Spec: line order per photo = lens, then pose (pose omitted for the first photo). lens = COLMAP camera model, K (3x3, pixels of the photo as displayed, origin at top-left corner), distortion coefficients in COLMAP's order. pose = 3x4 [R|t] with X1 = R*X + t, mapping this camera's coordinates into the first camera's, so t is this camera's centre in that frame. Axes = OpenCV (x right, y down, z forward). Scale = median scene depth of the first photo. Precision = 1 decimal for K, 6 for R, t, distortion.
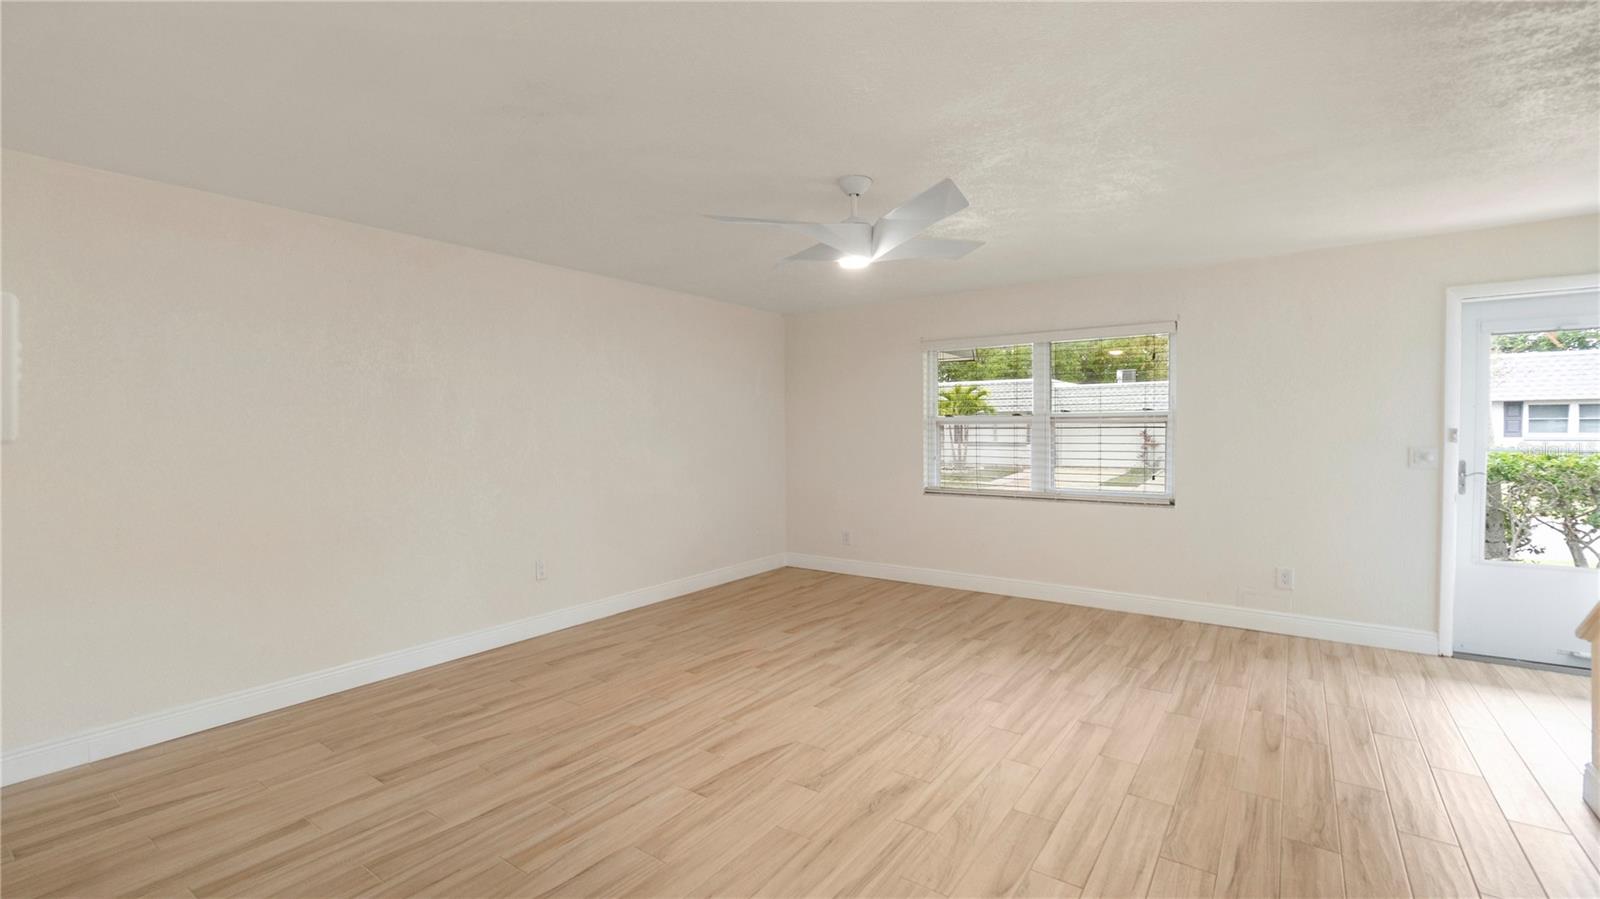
lens RADIAL K [[693.5, 0, 786.5], [0, 693.5, 436.4], [0, 0, 1]] dist [-0.003226, 0.001224]
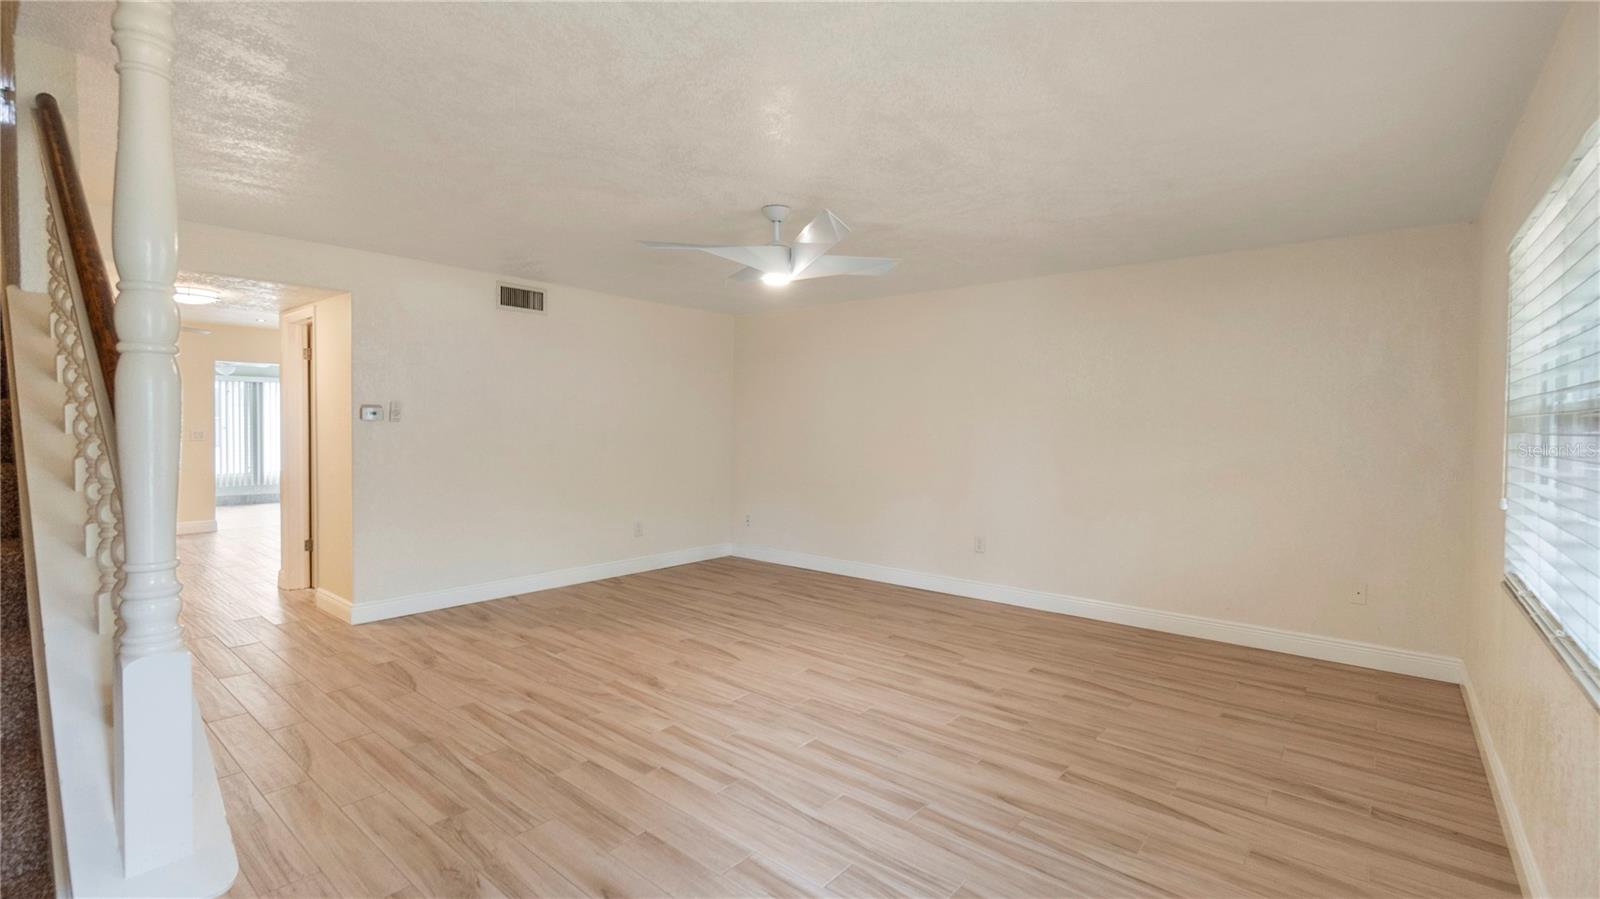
lens RADIAL K [[693.5, 0, 786.5], [0, 693.5, 436.4], [0, 0, 1]] dist [-0.003226, 0.001224]
pose [[-0.069613, 0.024783, -0.997266, 0.831126], [-0.018000, 0.999497, 0.026095, -0.016456], [0.997412, 0.019767, -0.069132, 0.735434]]
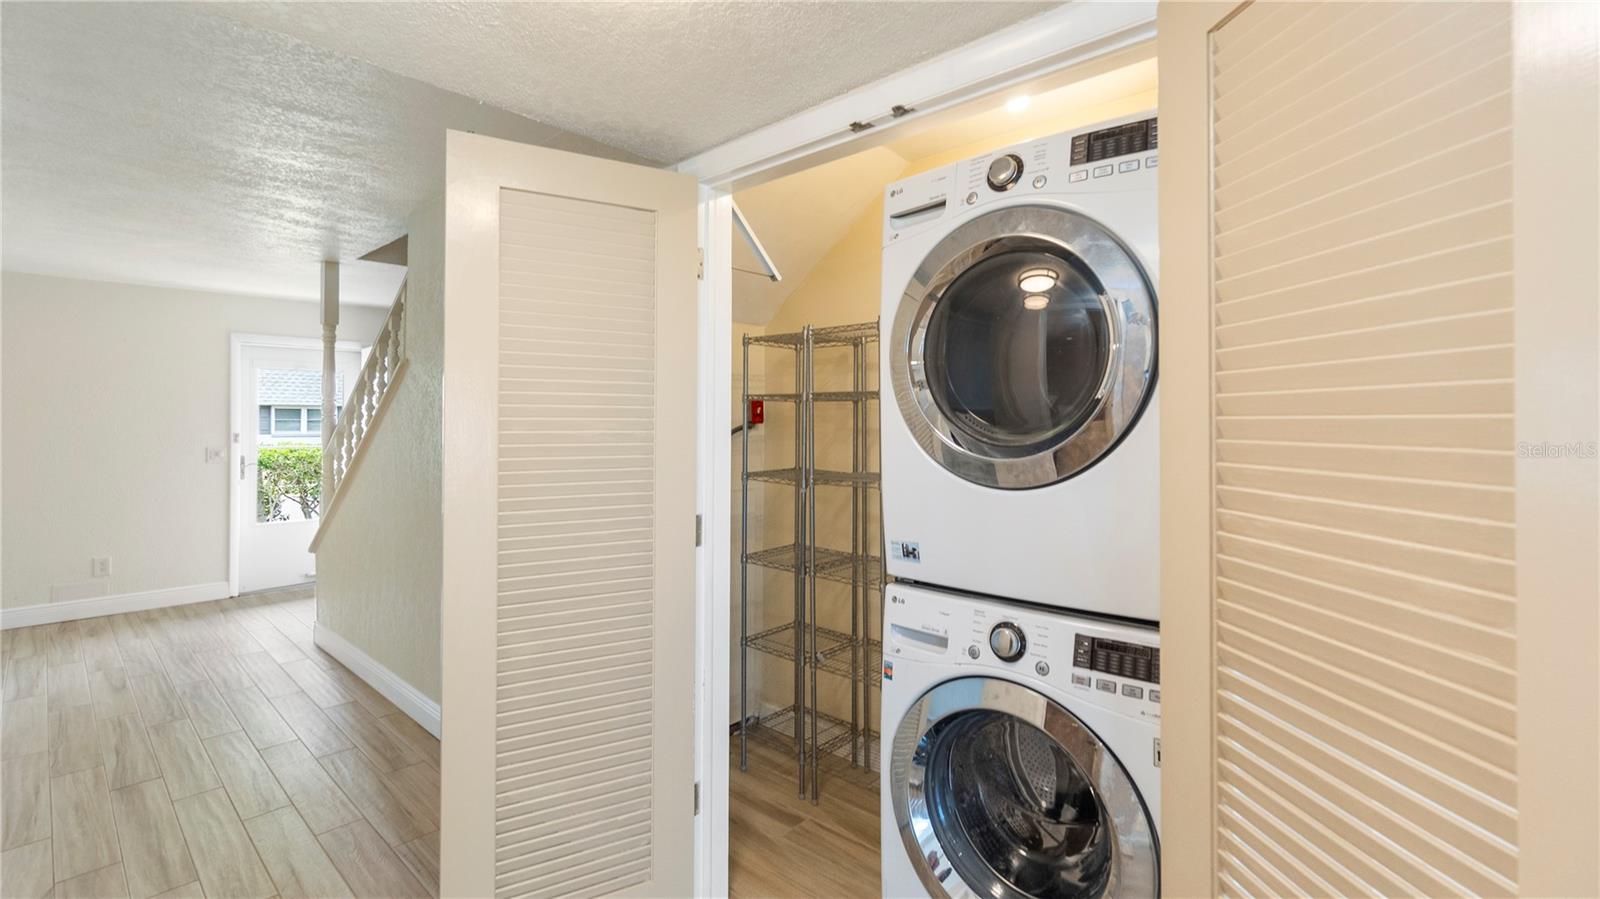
lens RADIAL K [[693.5, 0, 786.5], [0, 693.5, 436.4], [0, 0, 1]] dist [-0.003226, 0.001224]
pose [[0.111883, -0.012015, 0.993649, -0.348703], [0.006548, 0.999914, 0.011354, -0.015522], [-0.993700, 0.005236, 0.111952, -0.300849]]
